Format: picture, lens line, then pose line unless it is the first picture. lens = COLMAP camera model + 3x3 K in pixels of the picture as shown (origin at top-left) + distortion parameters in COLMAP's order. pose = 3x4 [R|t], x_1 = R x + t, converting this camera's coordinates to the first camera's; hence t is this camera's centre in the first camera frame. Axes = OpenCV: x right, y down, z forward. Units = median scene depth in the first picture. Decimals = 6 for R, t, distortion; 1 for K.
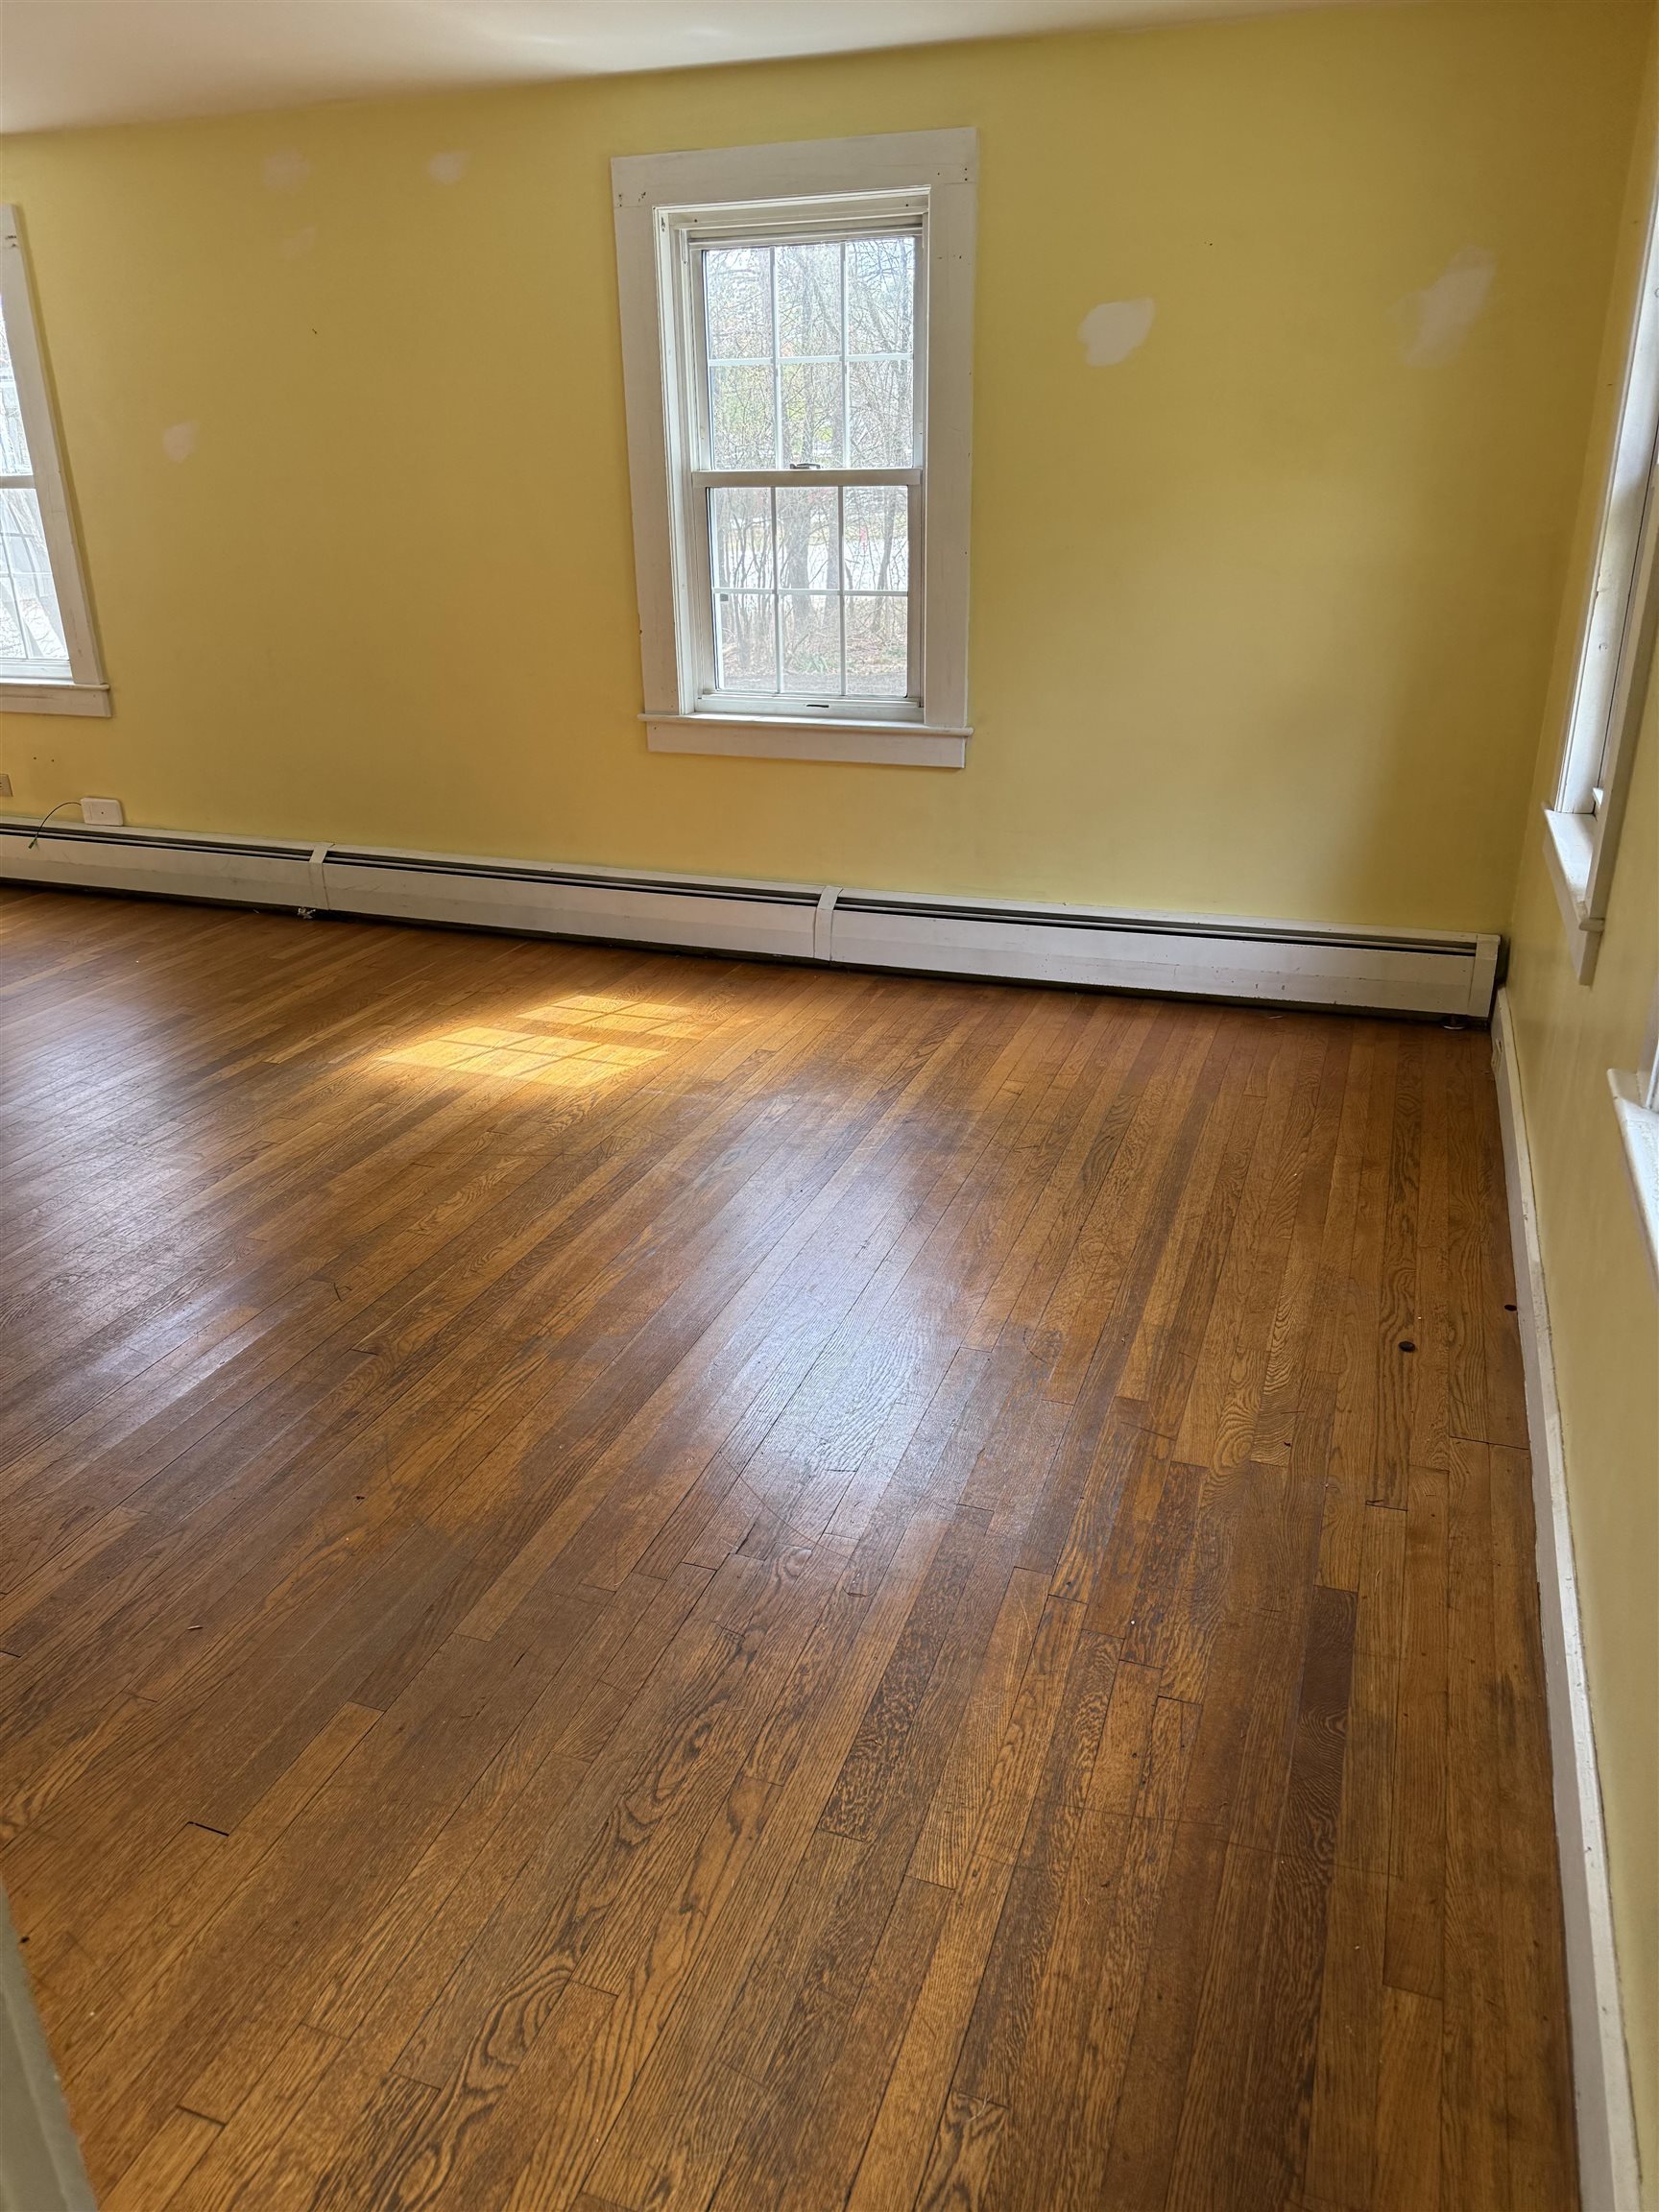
lens RADIAL K [[1604.5, 0, 829.5], [0, 1604.5, 1106.0], [0, 0, 1]] dist [0.037303, -0.089632]
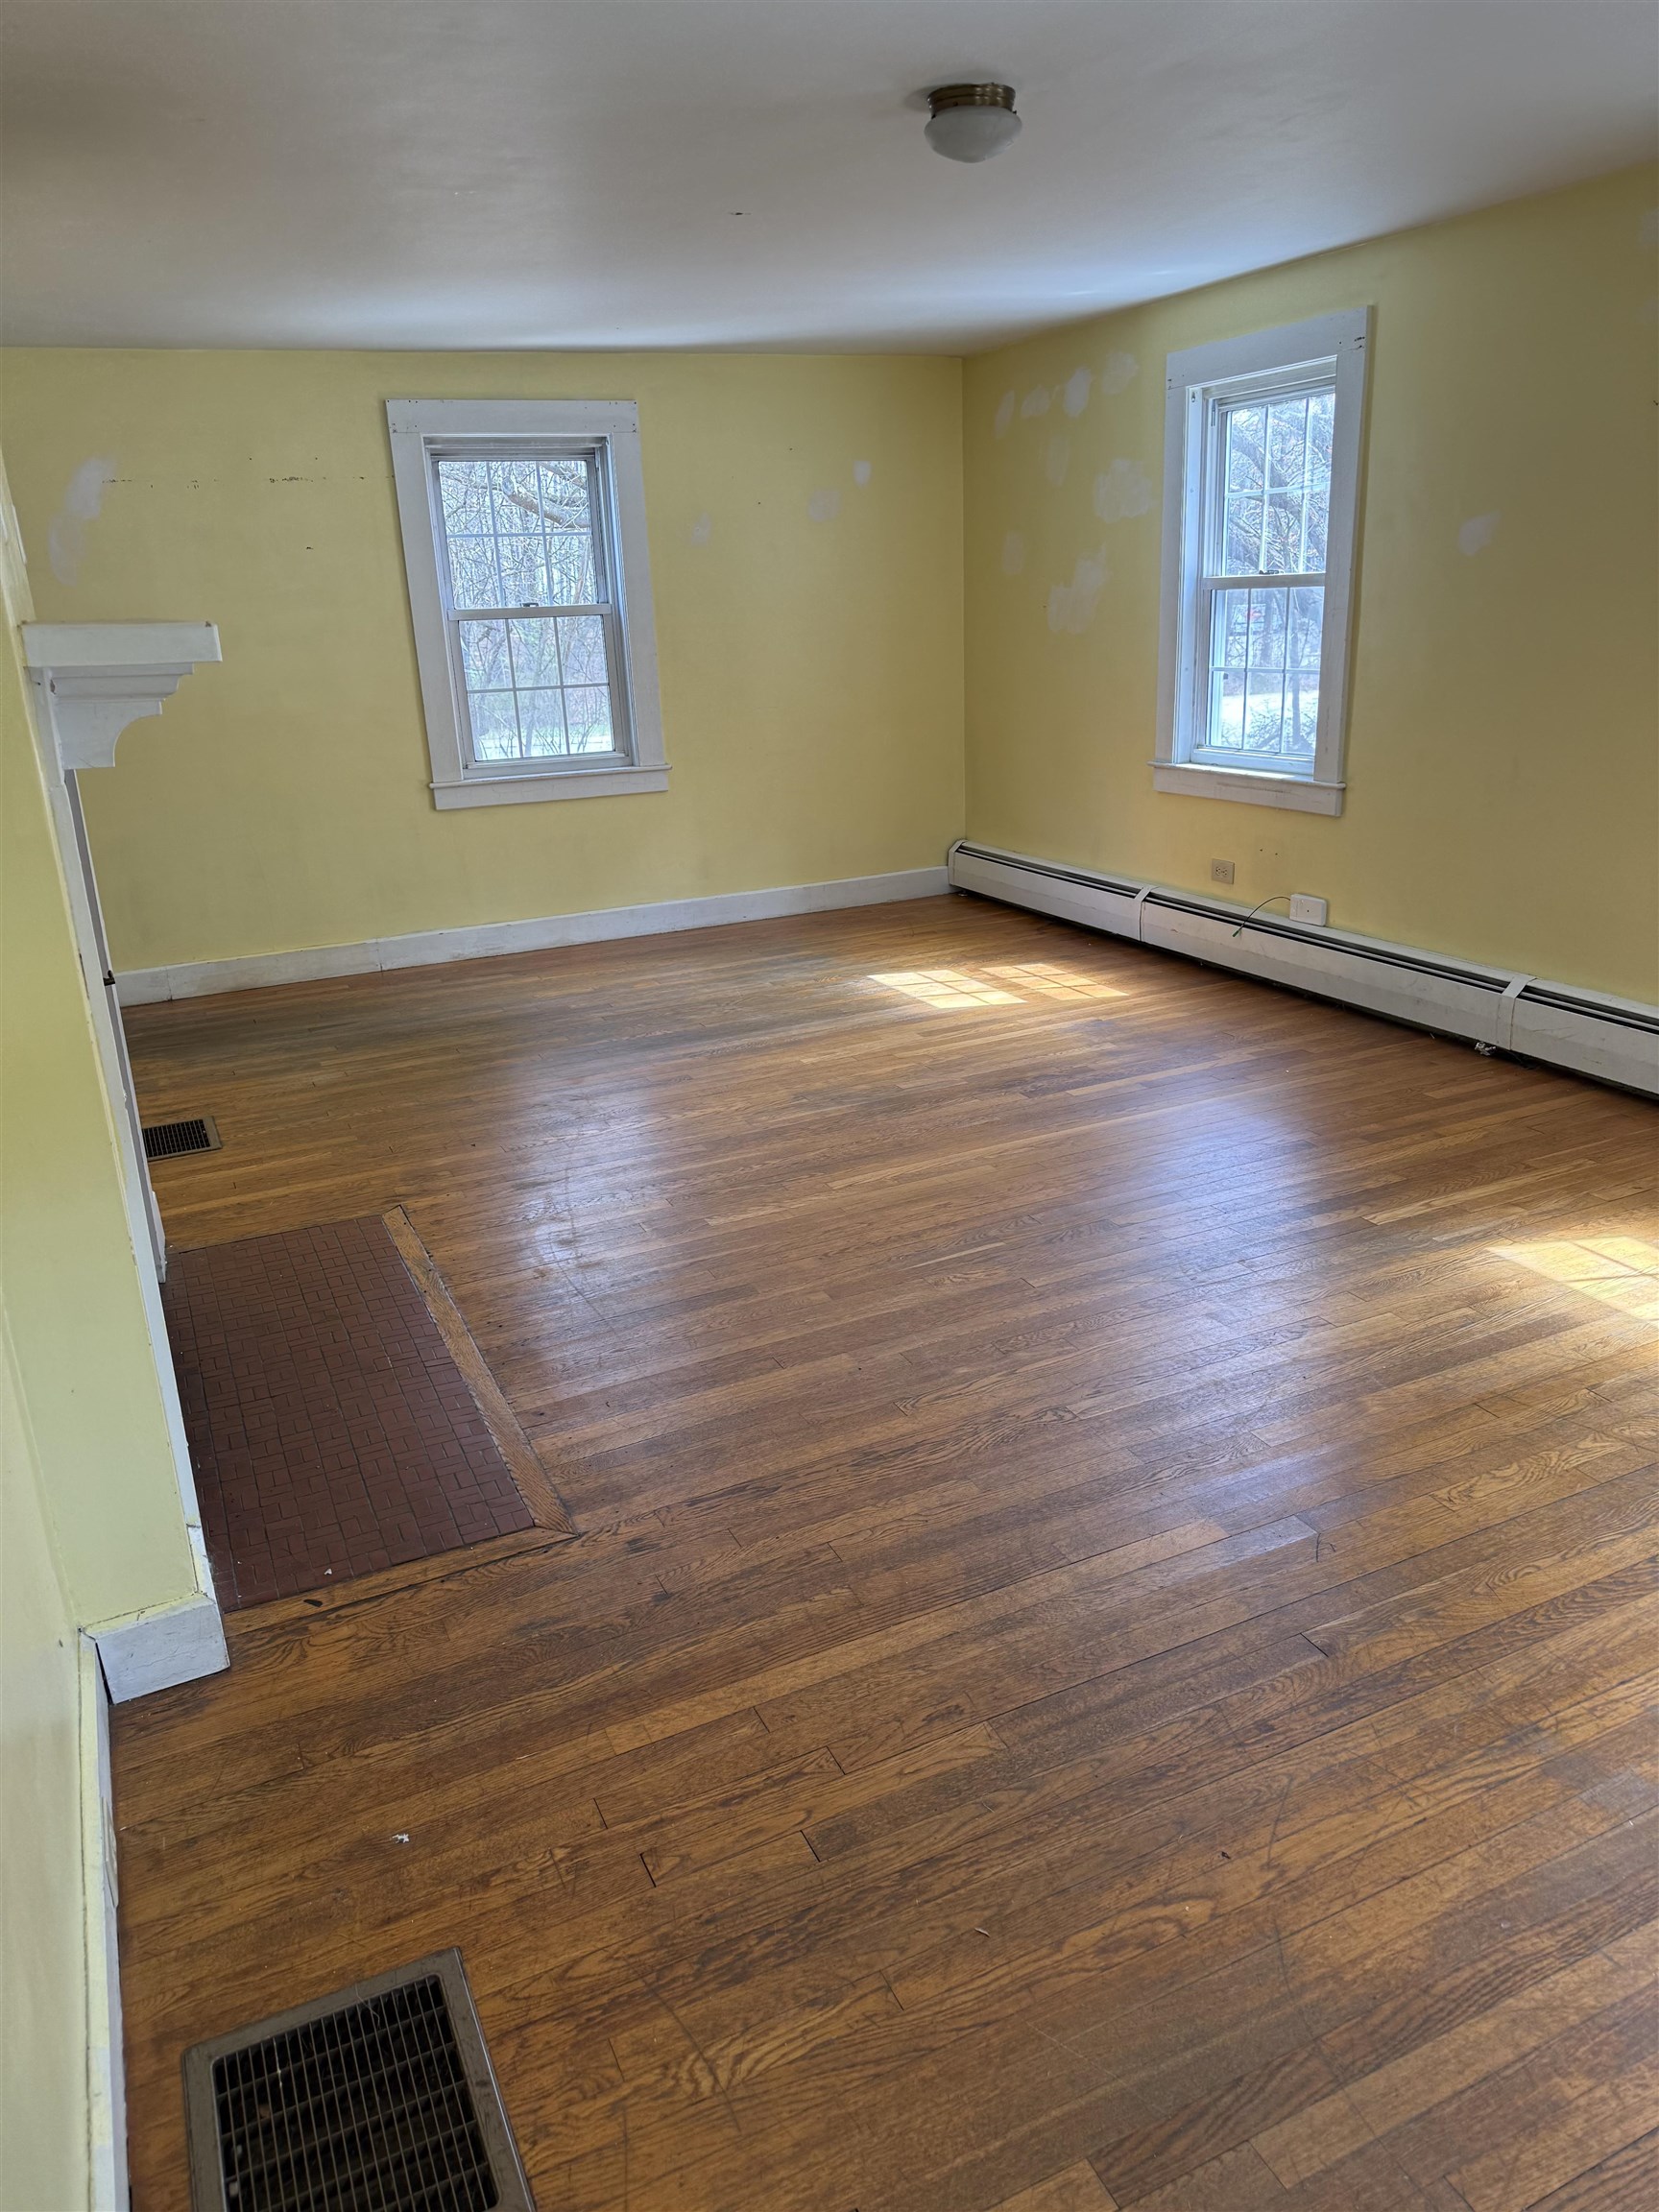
lens RADIAL K [[1545.2, 0, 853.1], [0, 1545.2, 1106.8], [0, 0, 1]] dist [0.027917, -0.030445]
pose [[0.718753, 0.208382, -0.663303, 0.004372], [-0.232431, 0.971155, 0.053235, -0.071195], [0.655263, 0.115909, 0.746455, 0.169702]]
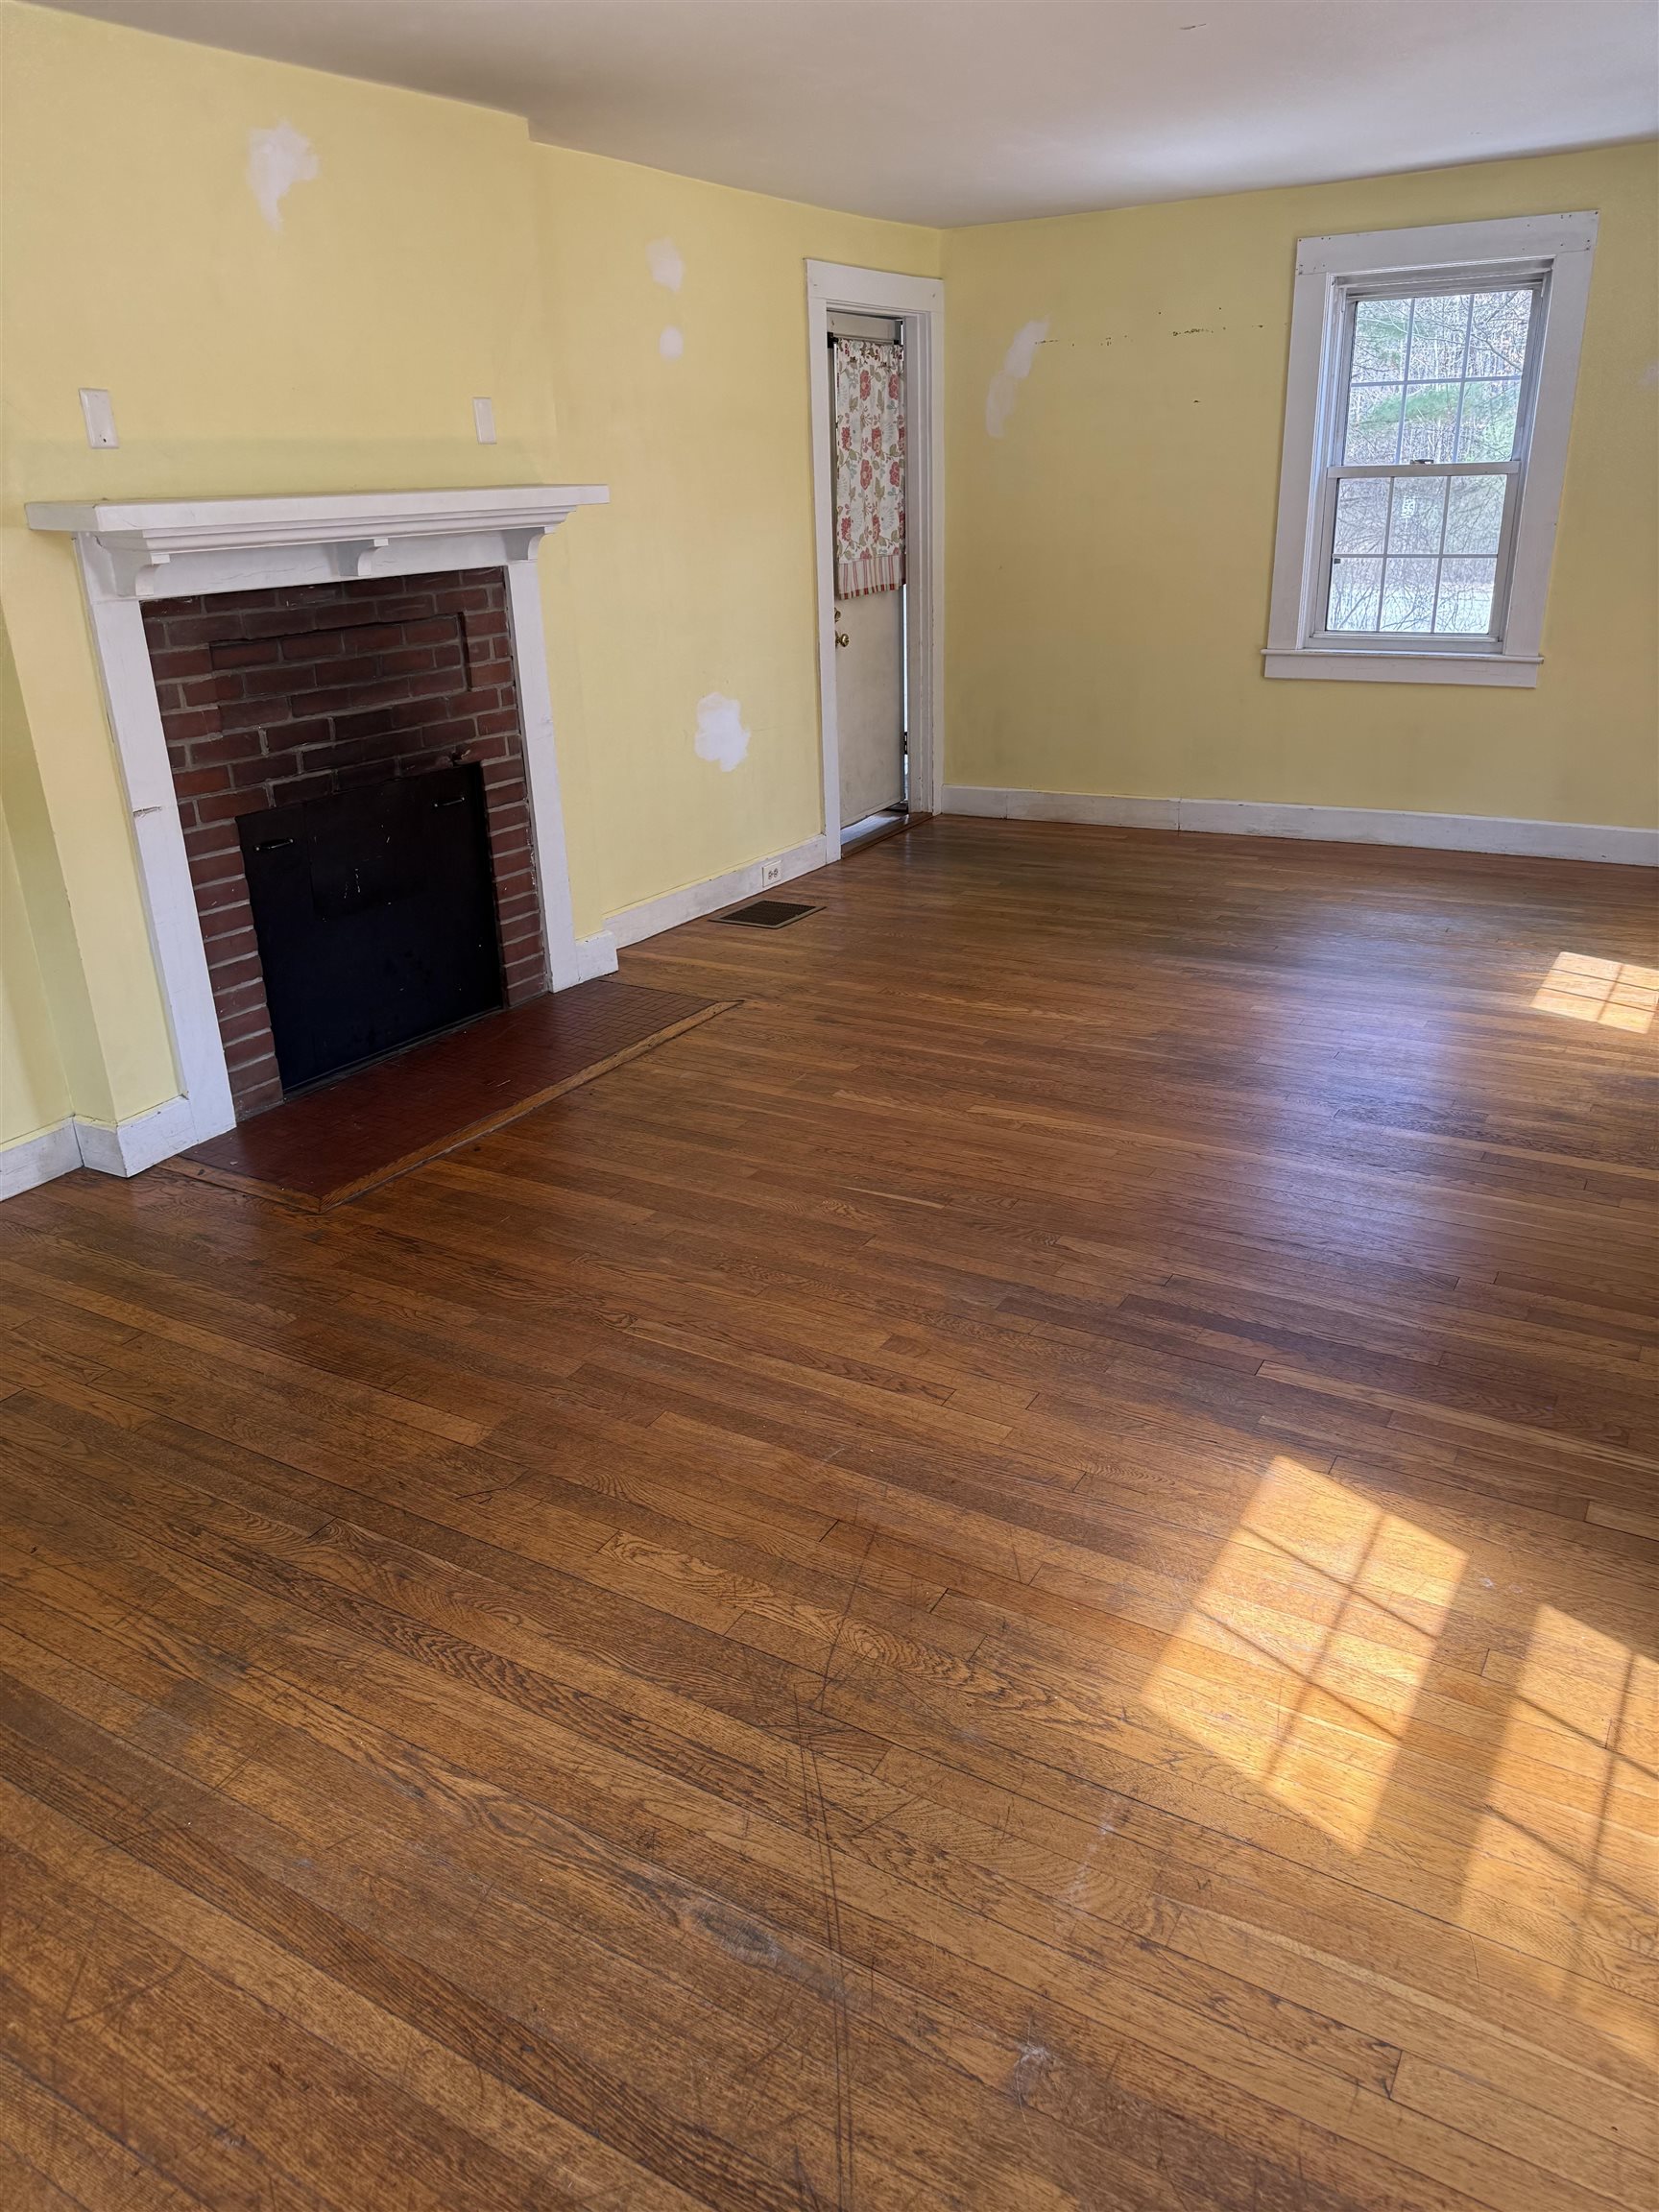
lens RADIAL K [[1604.5, 0, 829.5], [0, 1604.5, 1106.0], [0, 0, 1]] dist [0.037303, -0.089632]
pose [[-0.192327, 0.376755, -0.906127, 0.249612], [-0.337120, 0.841803, 0.421565, -0.349357], [0.921608, 0.386552, -0.034889, 0.860023]]
